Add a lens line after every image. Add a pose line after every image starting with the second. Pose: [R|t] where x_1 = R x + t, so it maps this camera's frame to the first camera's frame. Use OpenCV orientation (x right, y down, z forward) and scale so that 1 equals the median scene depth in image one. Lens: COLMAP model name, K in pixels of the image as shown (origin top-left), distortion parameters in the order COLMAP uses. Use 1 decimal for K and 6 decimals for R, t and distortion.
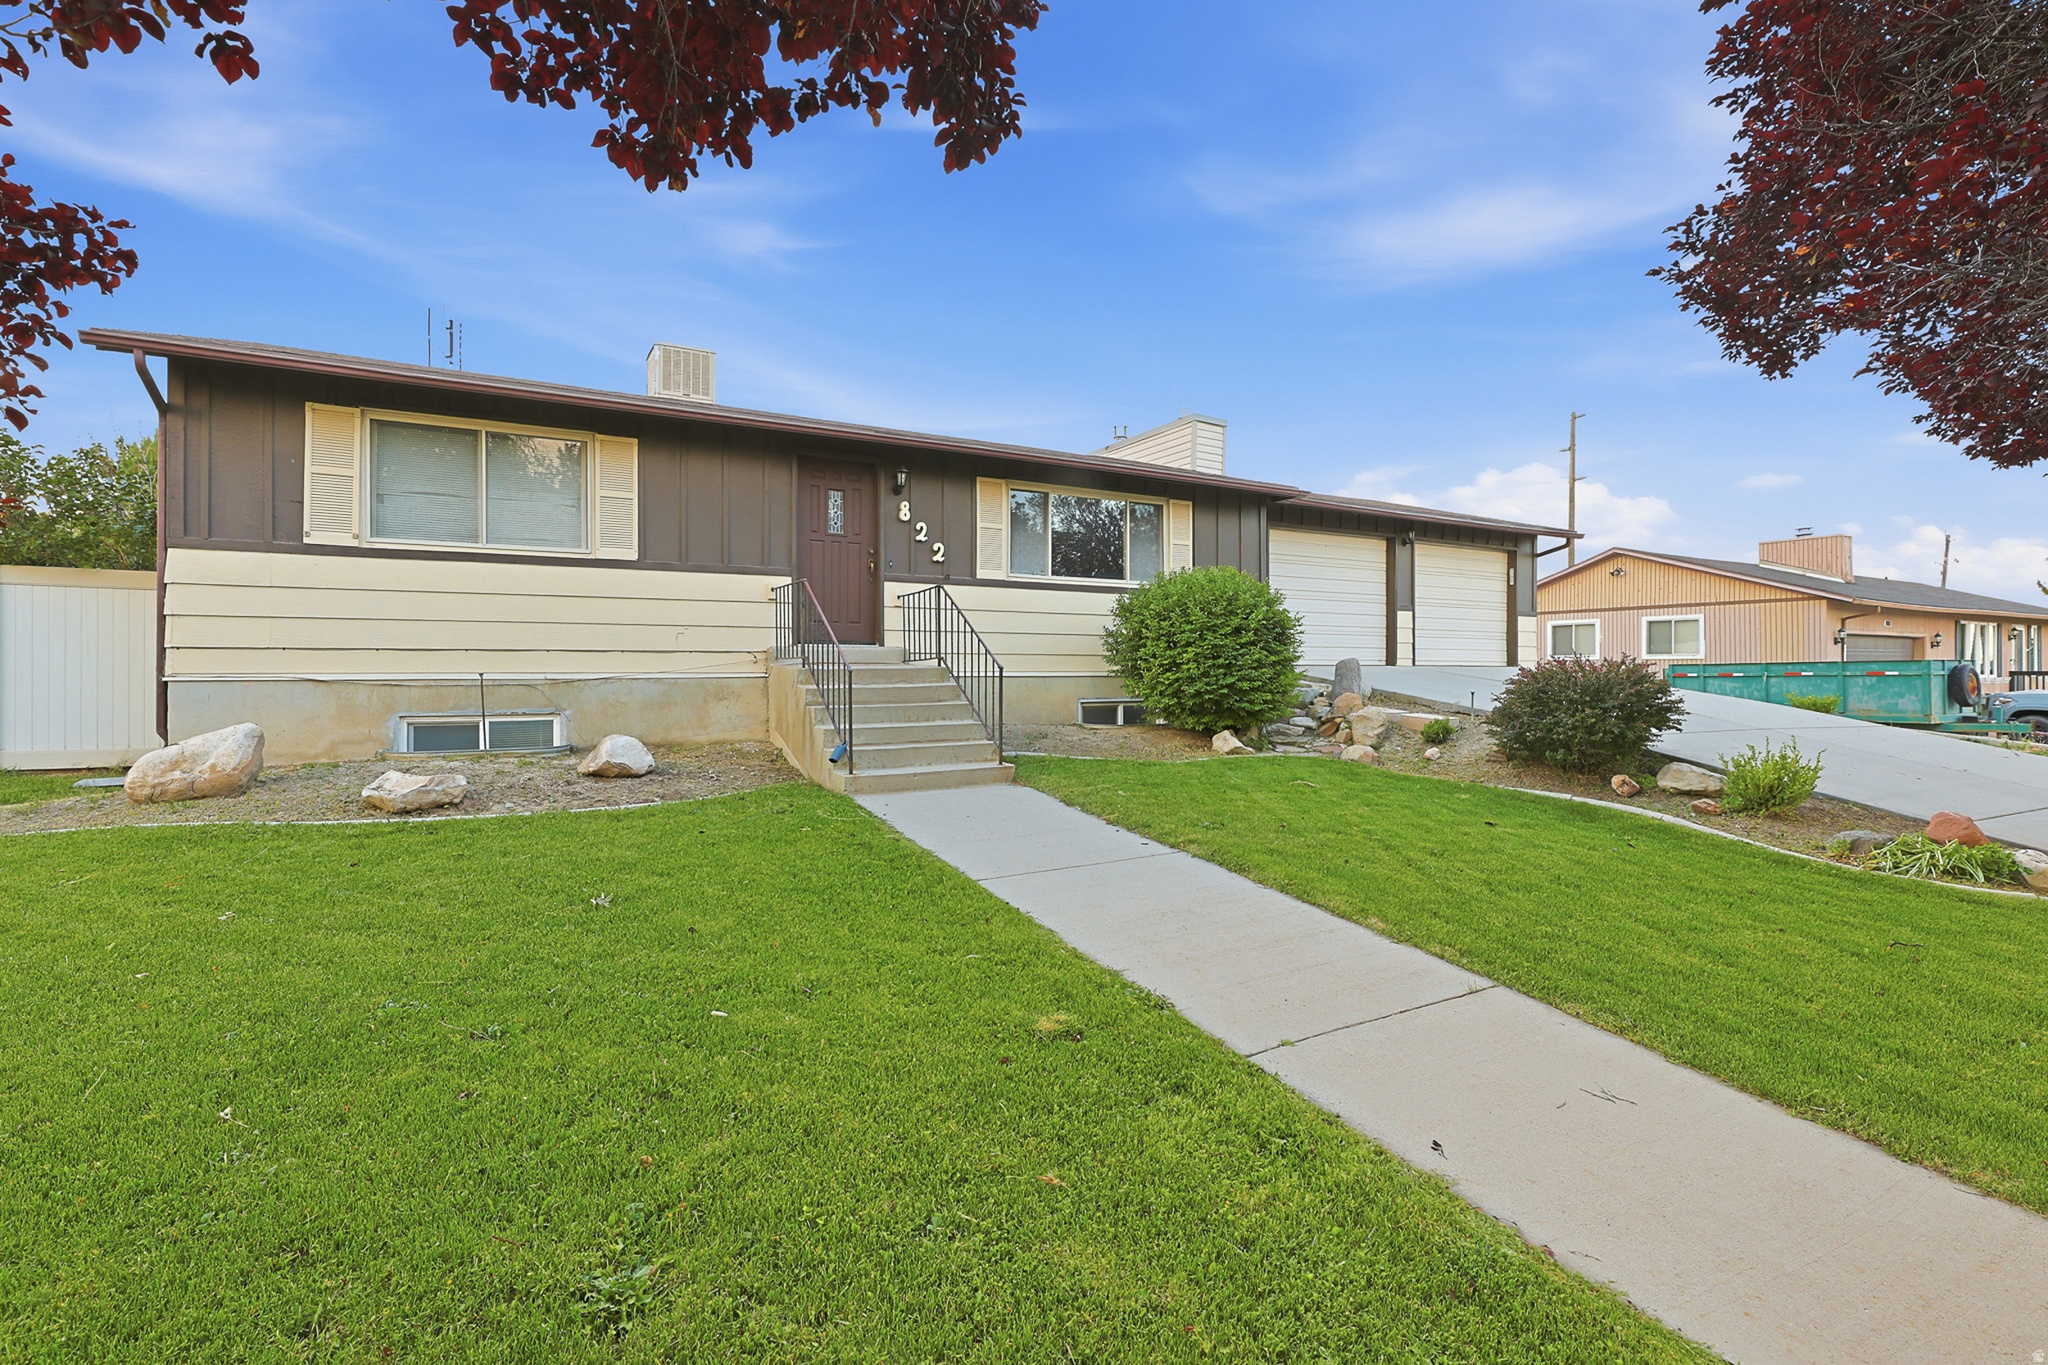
lens RADIAL K [[847.2, 0, 1017.0], [0, 847.2, 630.8], [0, 0, 1]] dist [-0.002932, -0.000553]
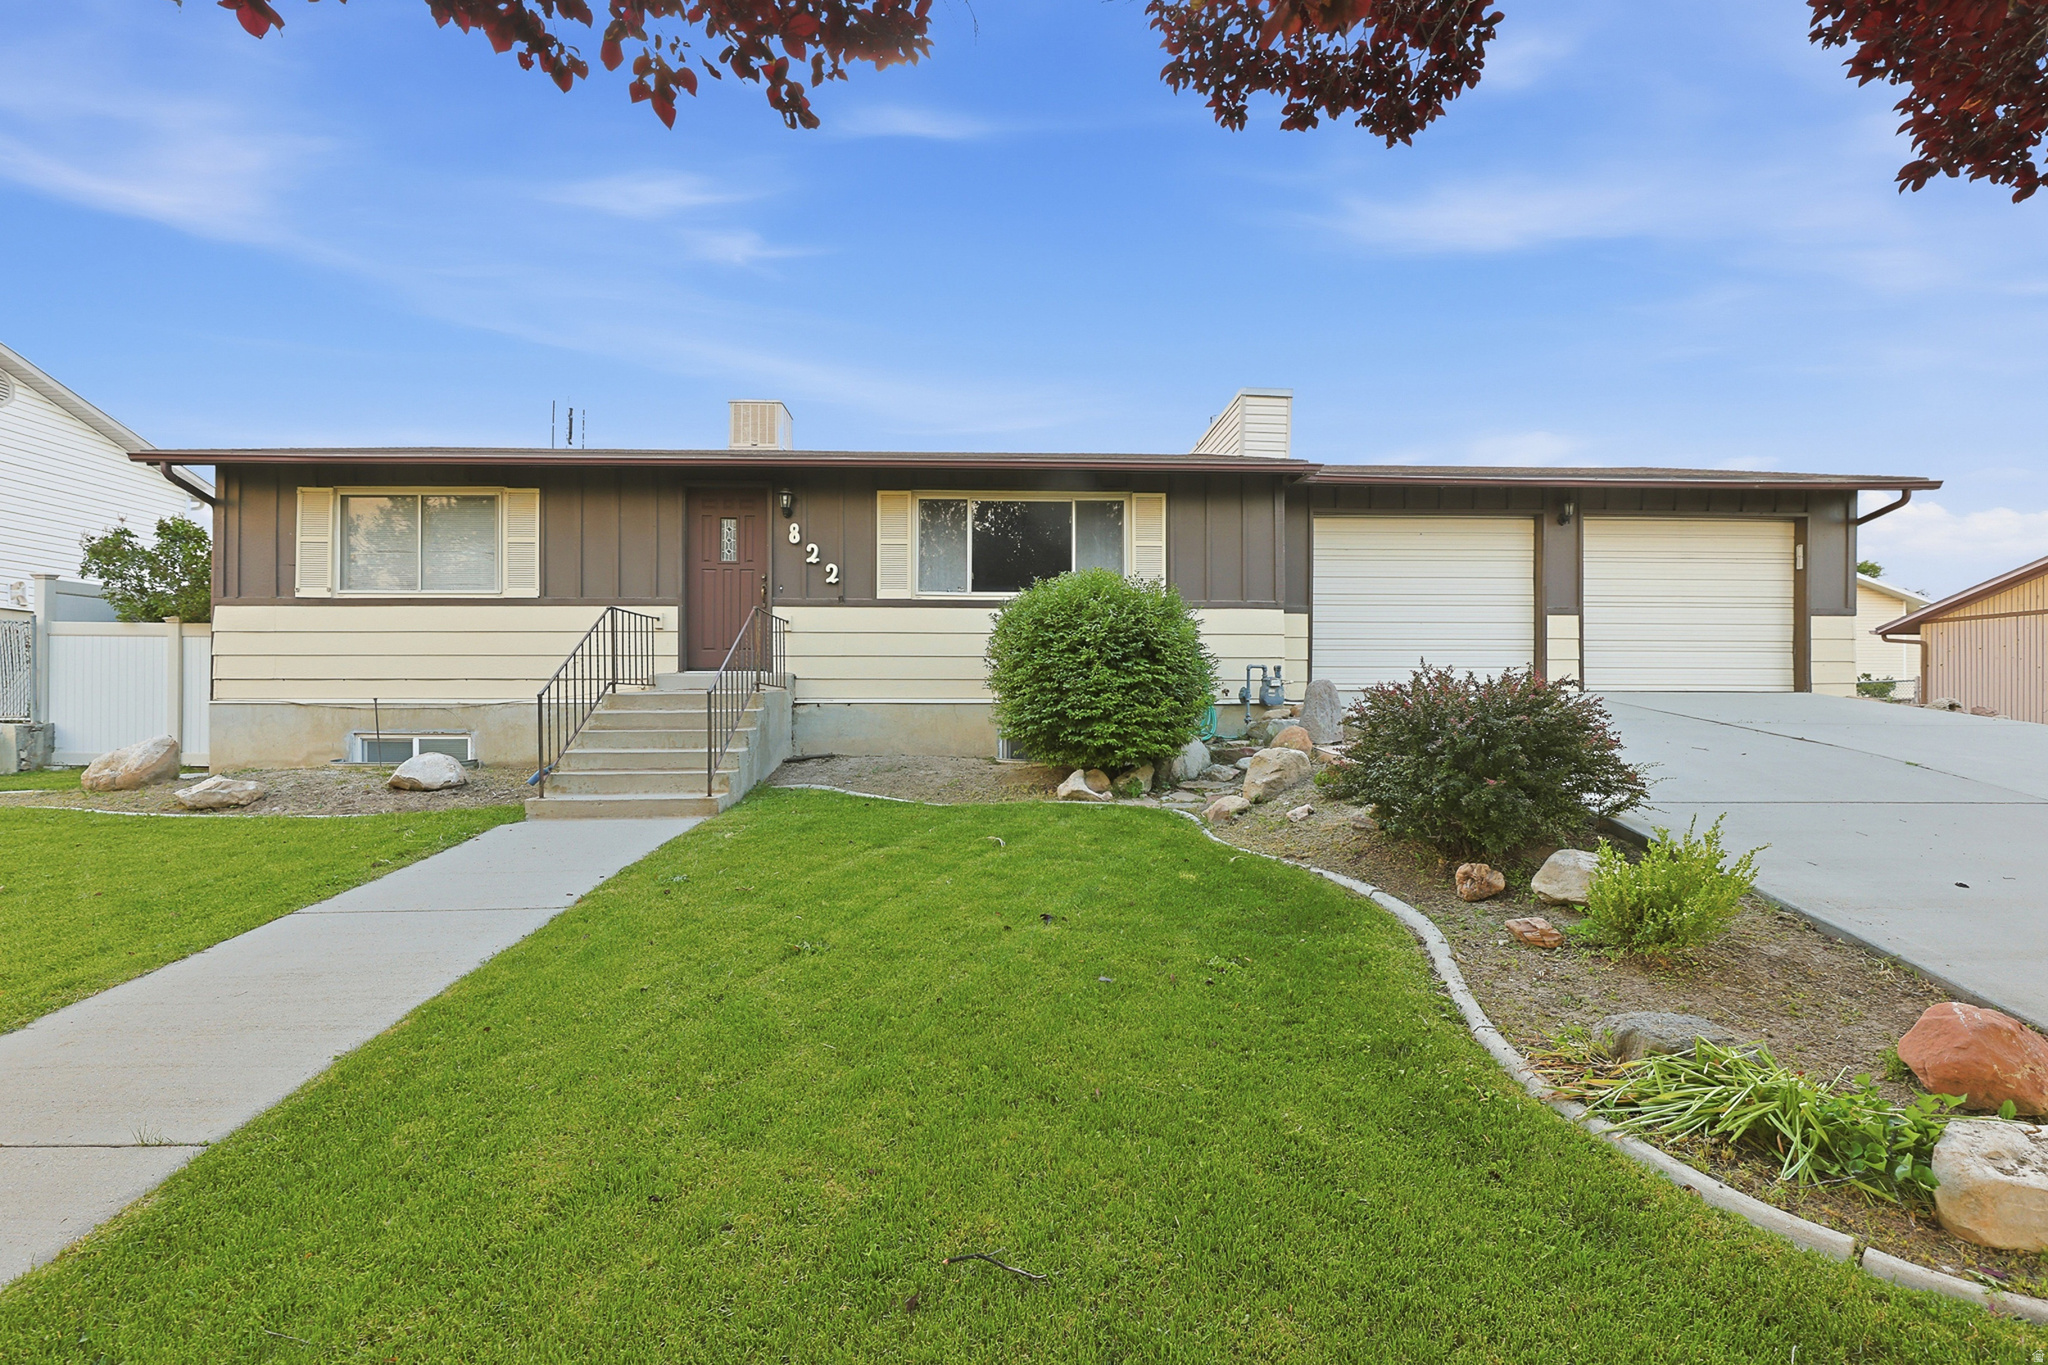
lens RADIAL K [[836.6, 0, 1022.7], [0, 836.6, 666.4], [0, 0, 1]] dist [-0.002053, -0.000047]
pose [[0.904037, -0.016645, -0.427129, 0.514199], [0.018891, 0.999821, 0.001022, 0.015835], [0.427036, -0.008993, 0.904190, 0.239478]]
